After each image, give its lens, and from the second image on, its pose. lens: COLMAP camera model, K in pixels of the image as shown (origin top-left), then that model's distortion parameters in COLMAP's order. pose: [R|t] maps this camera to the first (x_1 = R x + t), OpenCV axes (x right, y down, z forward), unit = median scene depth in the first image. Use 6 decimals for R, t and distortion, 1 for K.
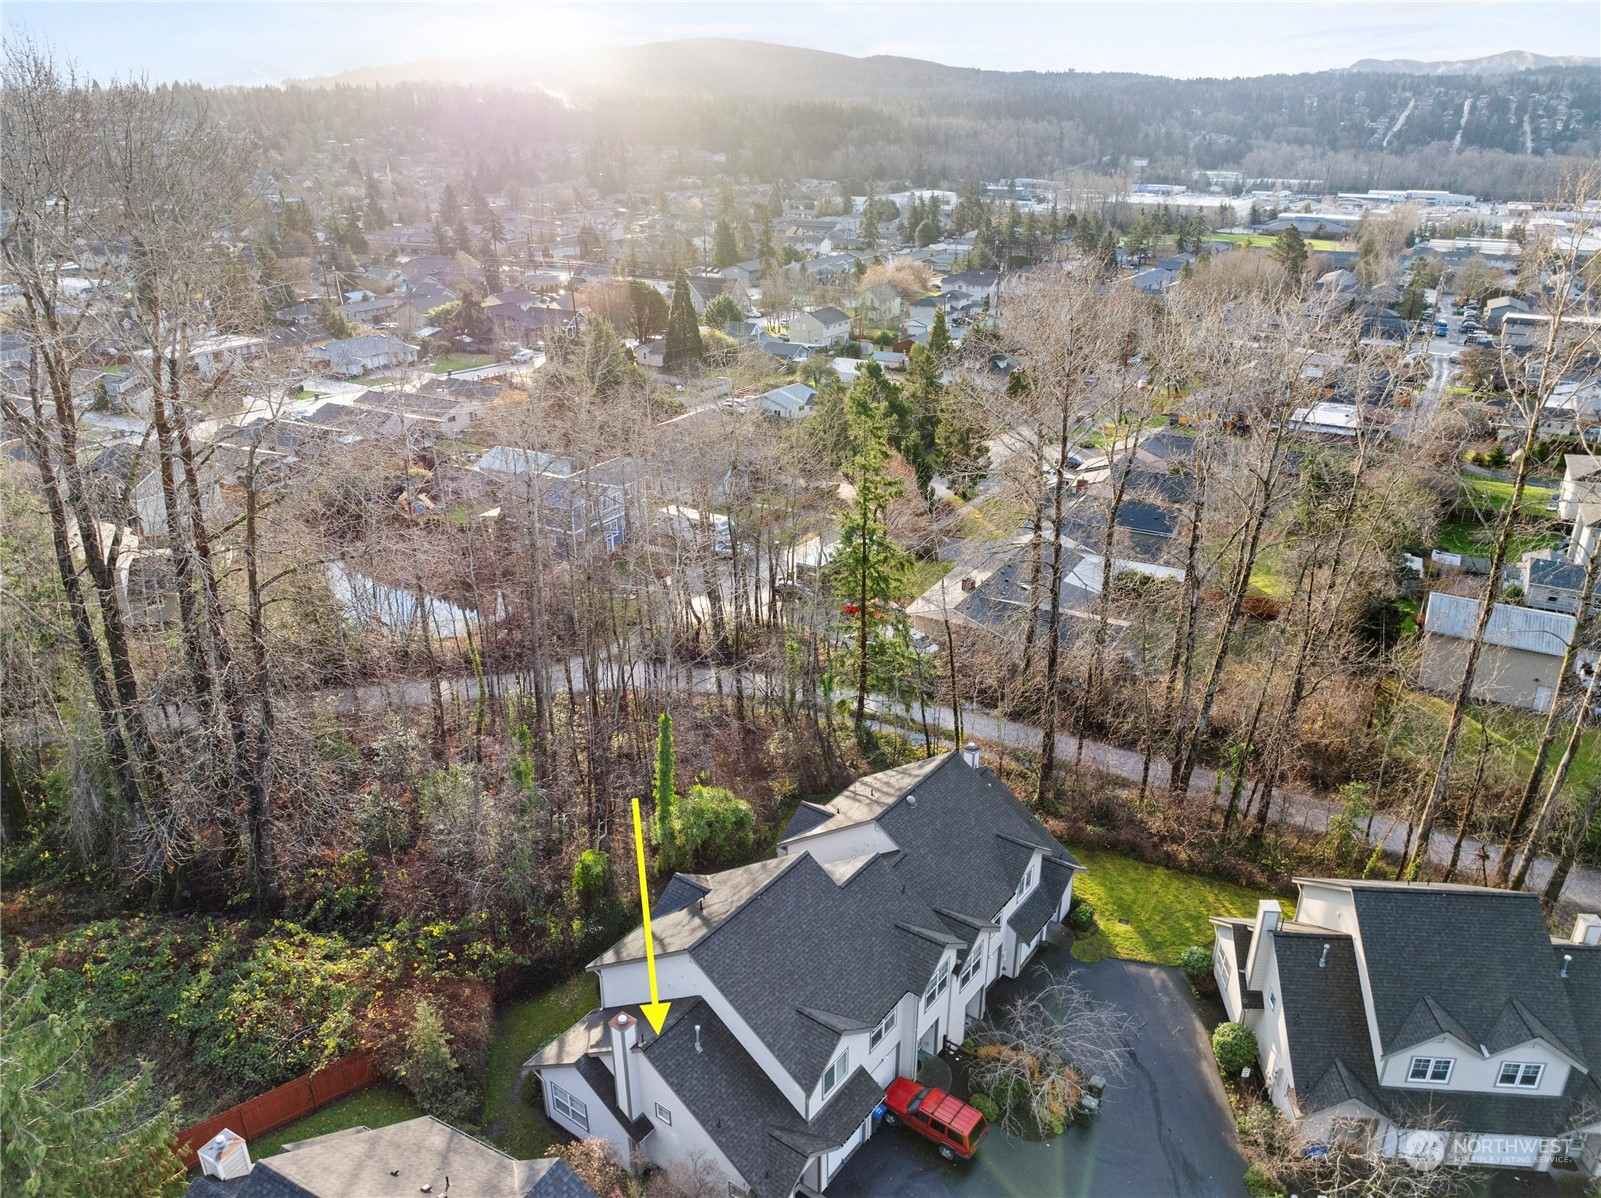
lens RADIAL K [[1123.4, 0, 800.5], [0, 1123.4, 599.0], [0, 0, 1]] dist [-0.027298, 0.001451]
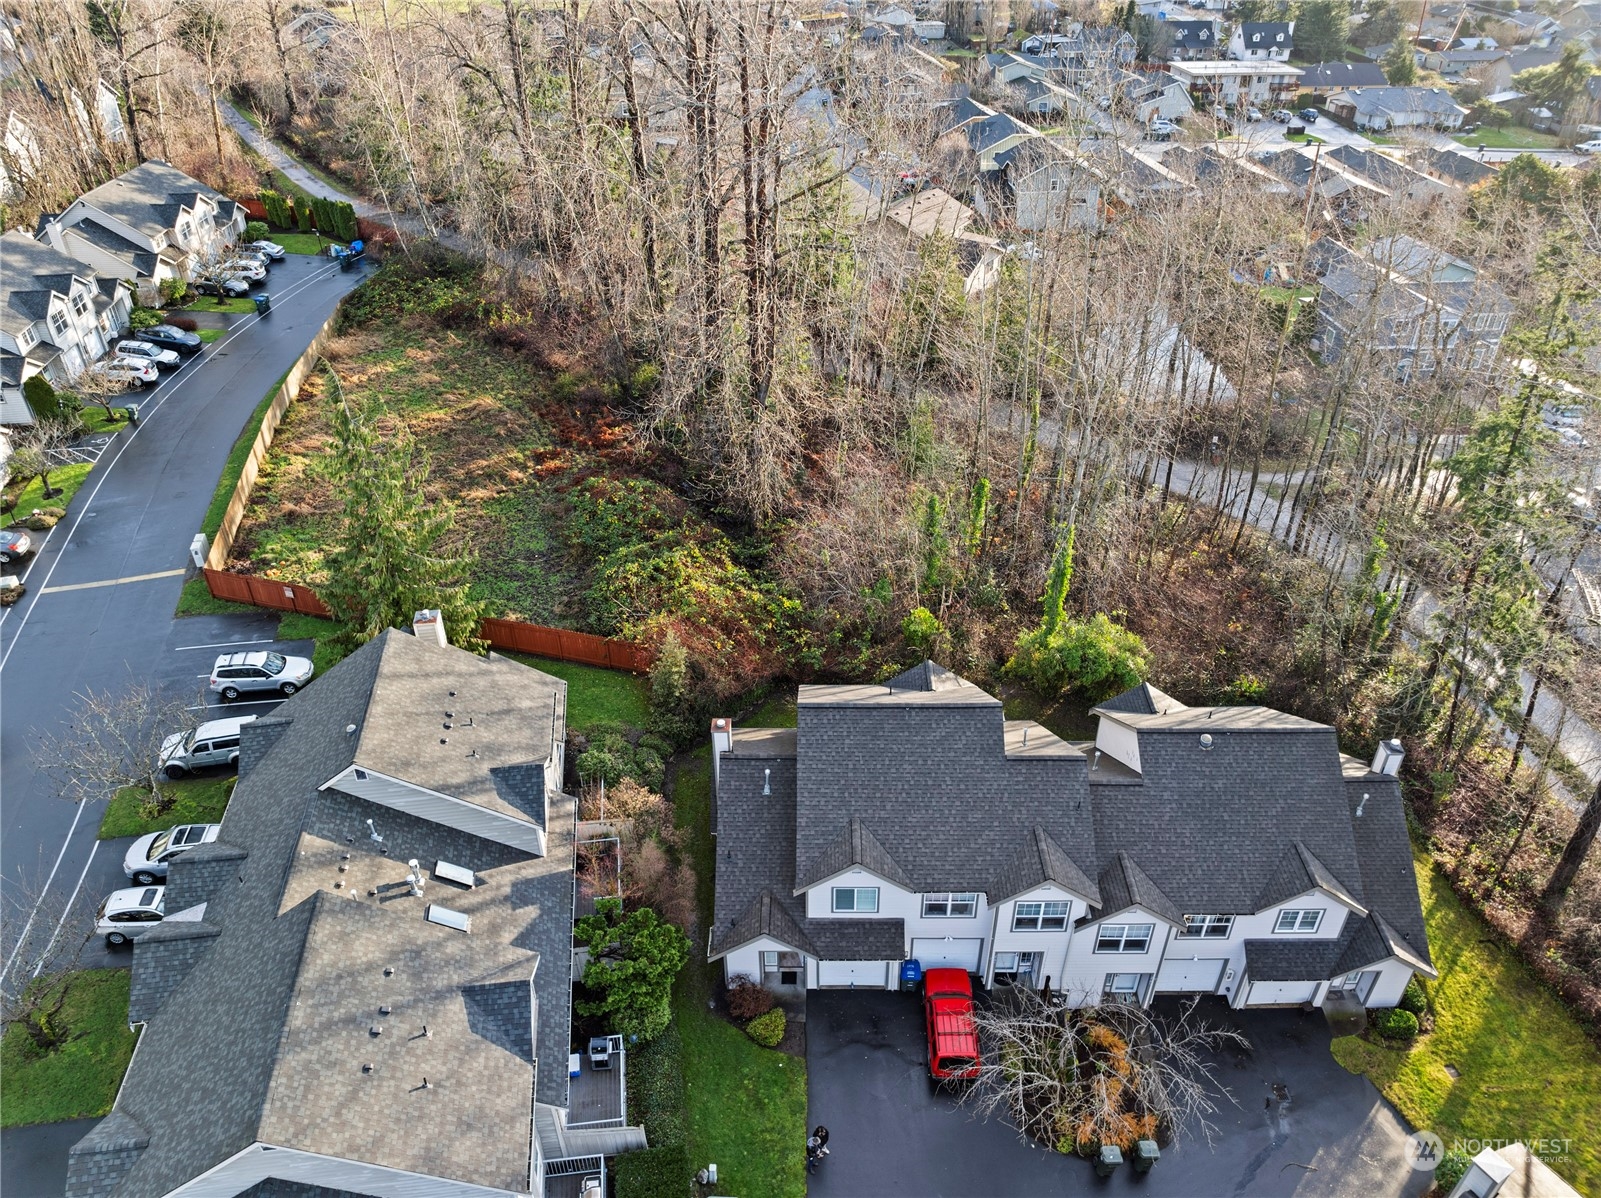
lens RADIAL K [[1123.4, 0, 800.5], [0, 1123.4, 599.0], [0, 0, 1]] dist [-0.027298, 0.001451]
pose [[0.593864, 0.459941, -0.660137, 0.399813], [-0.313368, 0.887923, 0.336740, -0.084744], [0.741031, 0.006888, 0.671436, 0.251315]]
